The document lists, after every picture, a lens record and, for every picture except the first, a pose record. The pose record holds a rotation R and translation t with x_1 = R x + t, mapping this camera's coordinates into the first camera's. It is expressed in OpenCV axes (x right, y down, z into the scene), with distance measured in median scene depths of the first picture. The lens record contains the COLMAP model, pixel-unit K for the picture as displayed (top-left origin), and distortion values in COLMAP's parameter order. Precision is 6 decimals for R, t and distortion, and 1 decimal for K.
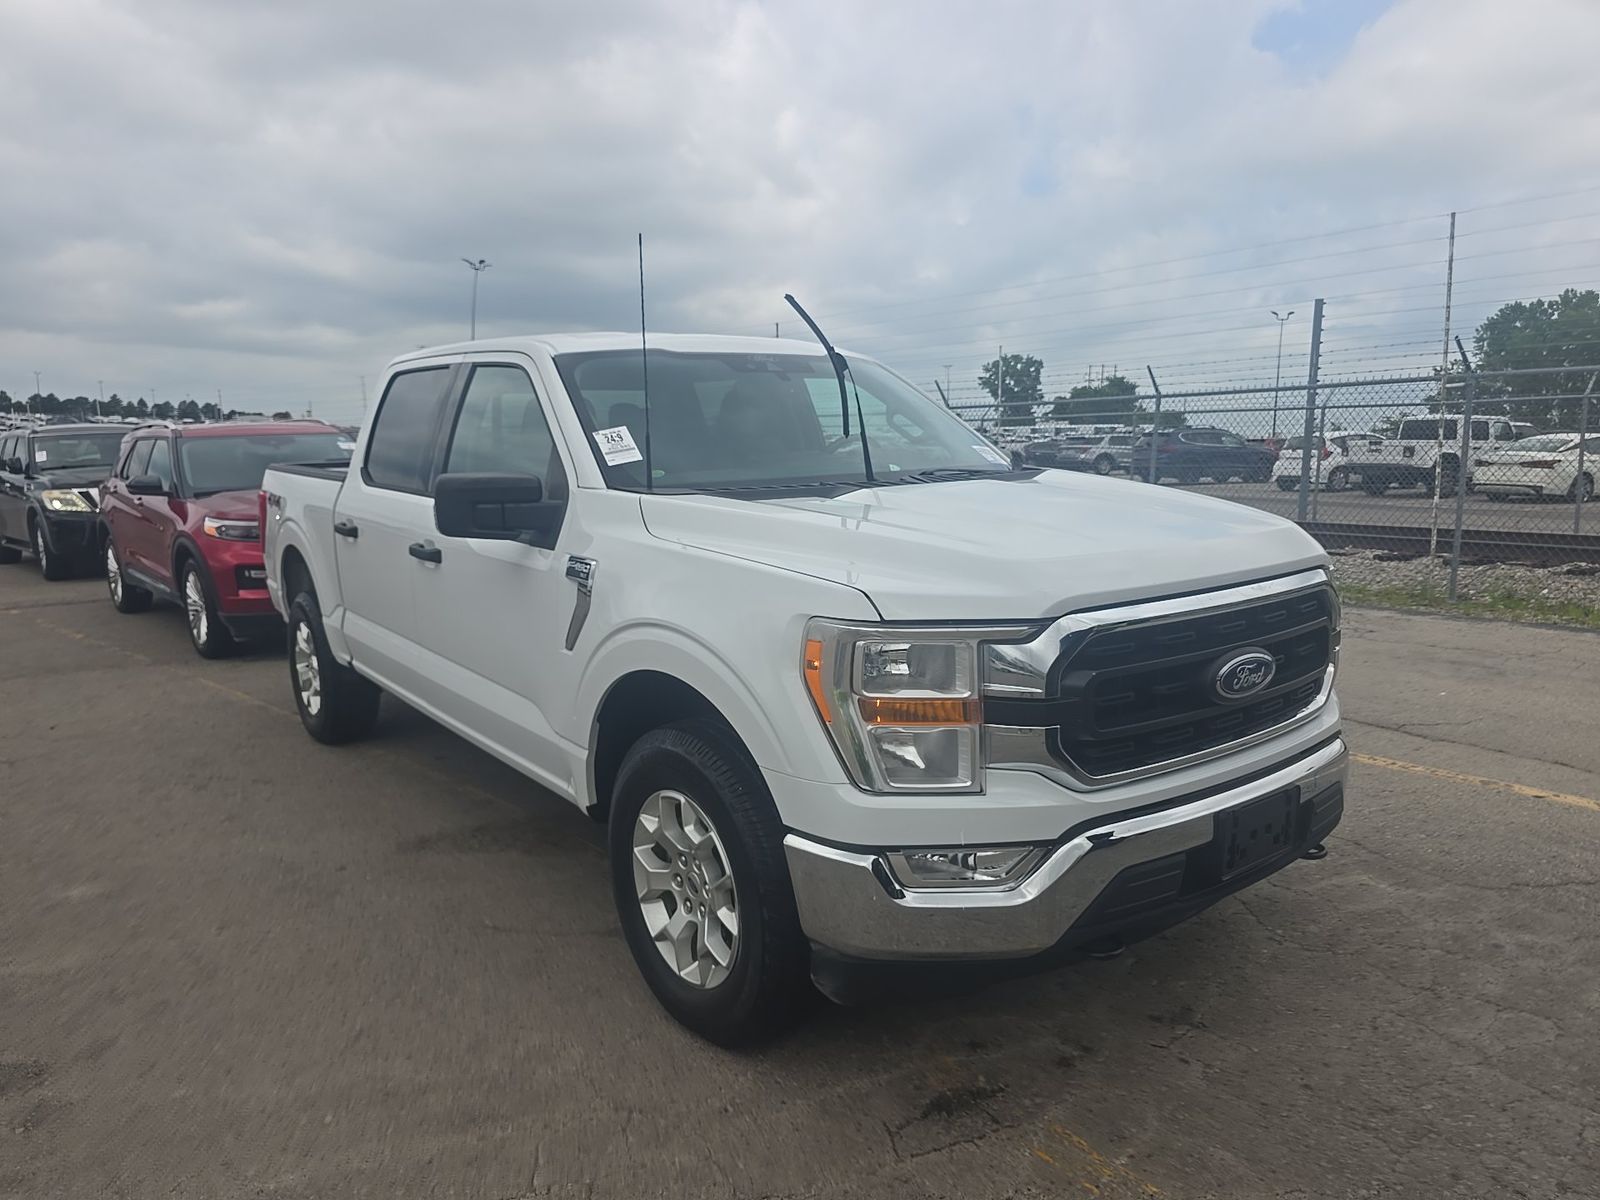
lens RADIAL K [[1071.8, 0, 802.3], [0, 1071.8, 612.6], [0, 0, 1]] dist [0.053054, -0.055071]
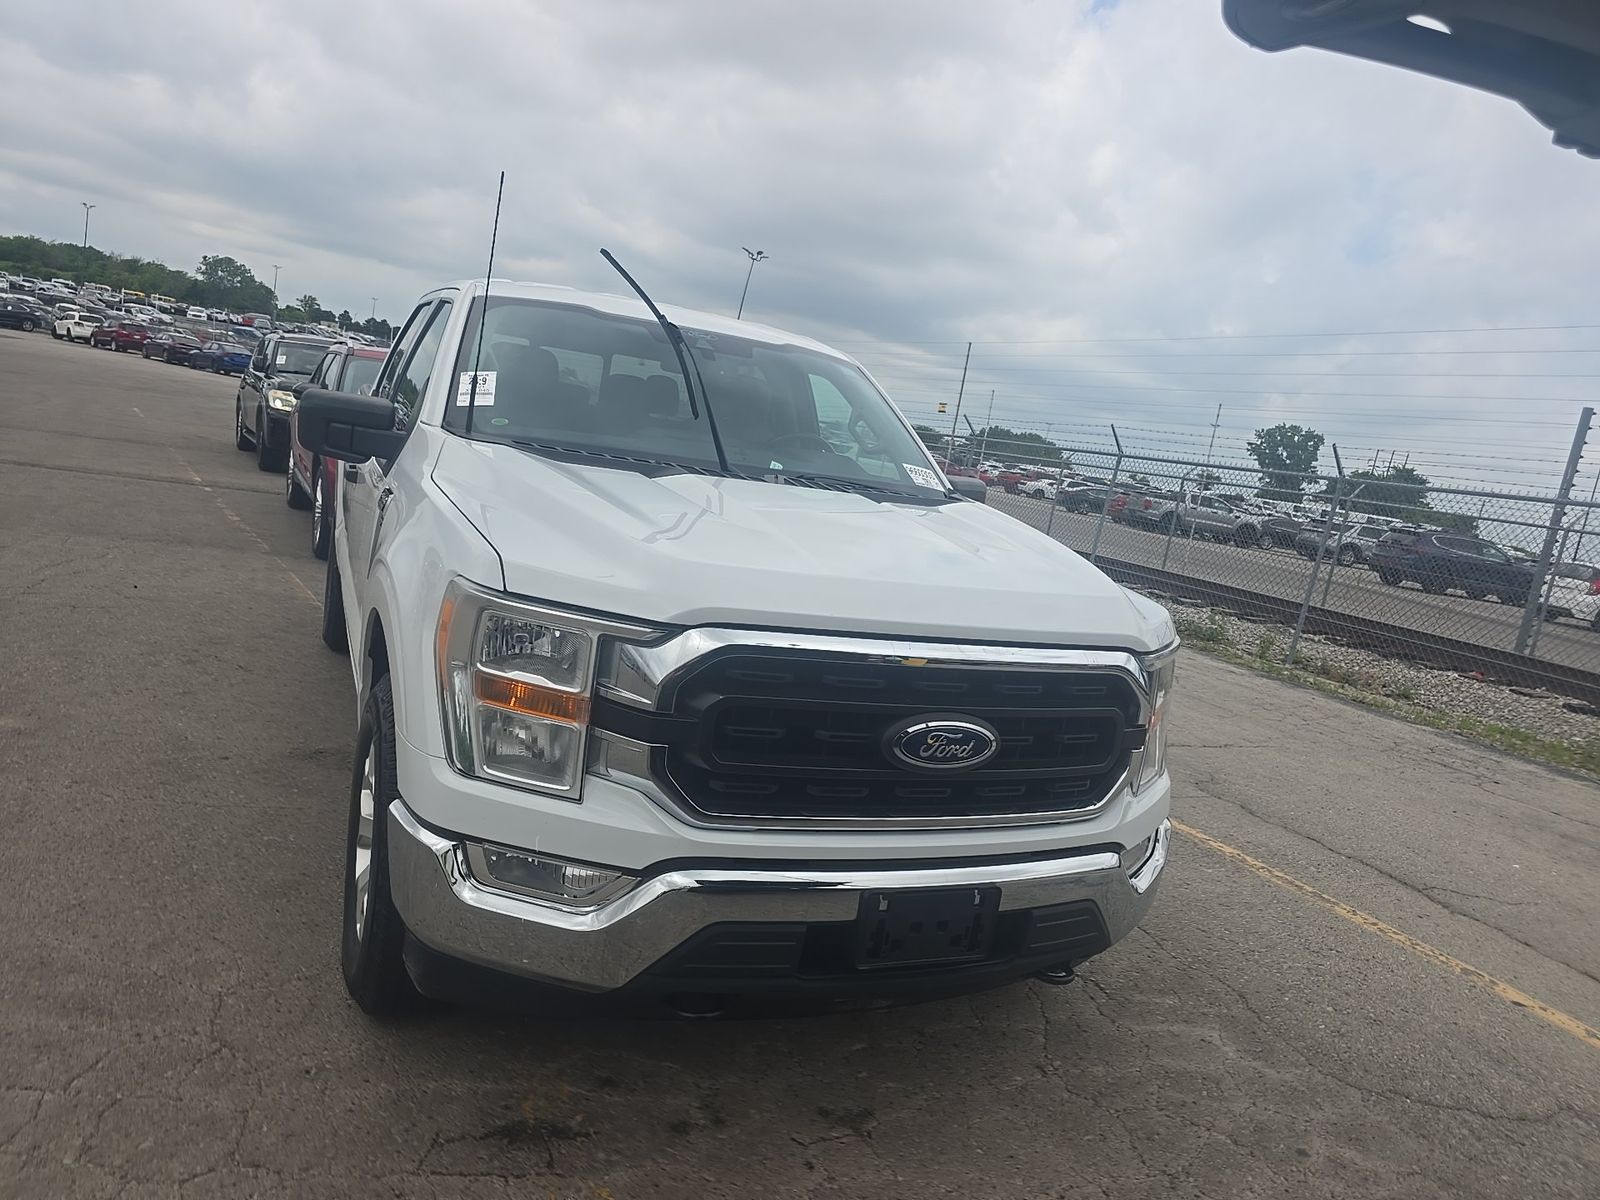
lens RADIAL K [[1078.6, 0, 800.0], [0, 1078.6, 600.0], [0, 0, 1]] dist [0.051749, -0.051201]
pose [[0.960663, 0.196780, -0.195970, 0.336751], [-0.201695, 0.979434, -0.005242, -0.021025], [0.190908, 0.044562, 0.980596, 0.091645]]
